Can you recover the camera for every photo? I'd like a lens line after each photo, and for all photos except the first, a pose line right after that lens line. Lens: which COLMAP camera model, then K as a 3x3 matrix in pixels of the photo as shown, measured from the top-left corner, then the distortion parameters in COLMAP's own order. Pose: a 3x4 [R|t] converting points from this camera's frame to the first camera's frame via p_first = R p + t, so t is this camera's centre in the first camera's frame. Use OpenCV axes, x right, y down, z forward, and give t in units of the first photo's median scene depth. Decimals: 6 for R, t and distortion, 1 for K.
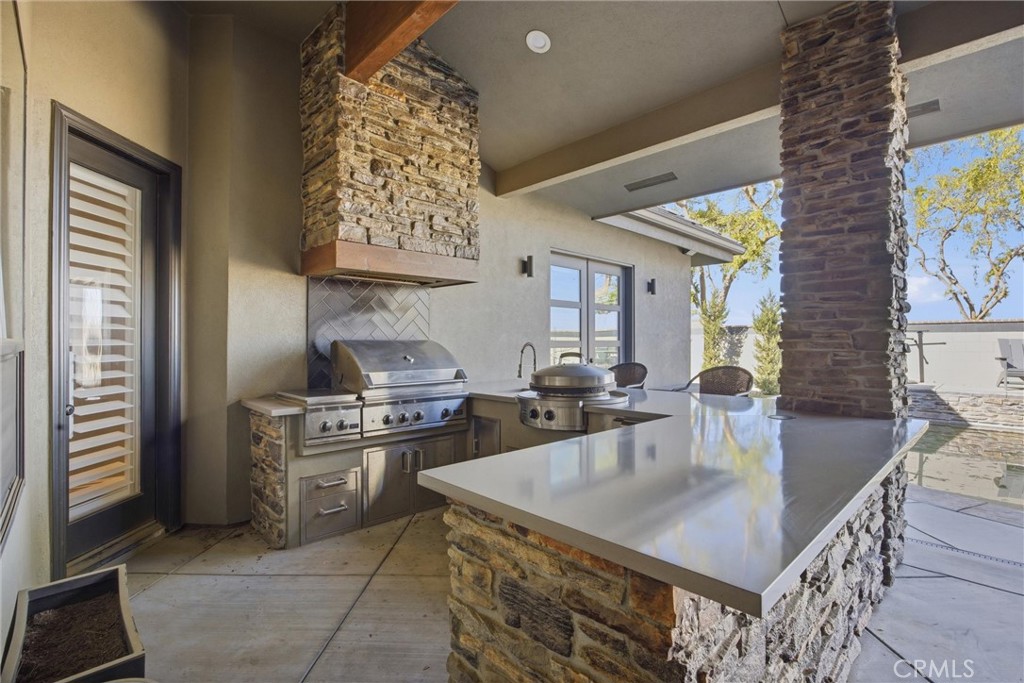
lens RADIAL K [[464.9, 0, 513.0], [0, 464.9, 340.9], [0, 0, 1]] dist [-0.016984, 0.001289]
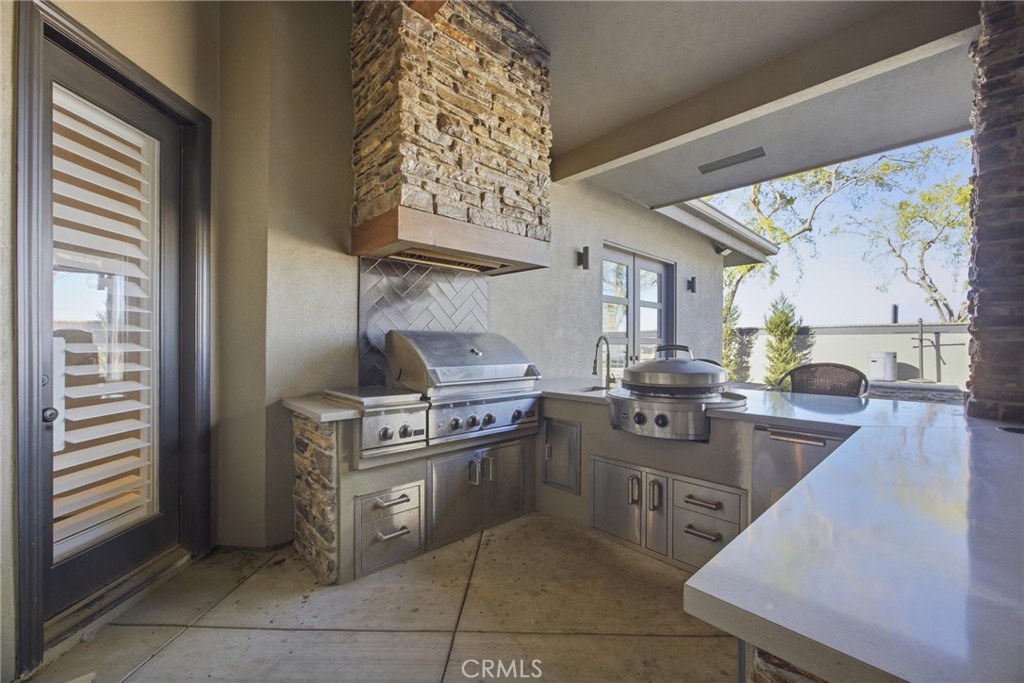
lens RADIAL K [[398.3, 0, 510.4], [0, 398.3, 347.1], [0, 0, 1]] dist [-0.015114, 0.003425]
pose [[0.999927, 0.005306, -0.010859, -0.164351], [-0.005211, 0.999948, 0.008769, 0.024102], [0.010905, -0.008711, 0.999903, 0.280587]]
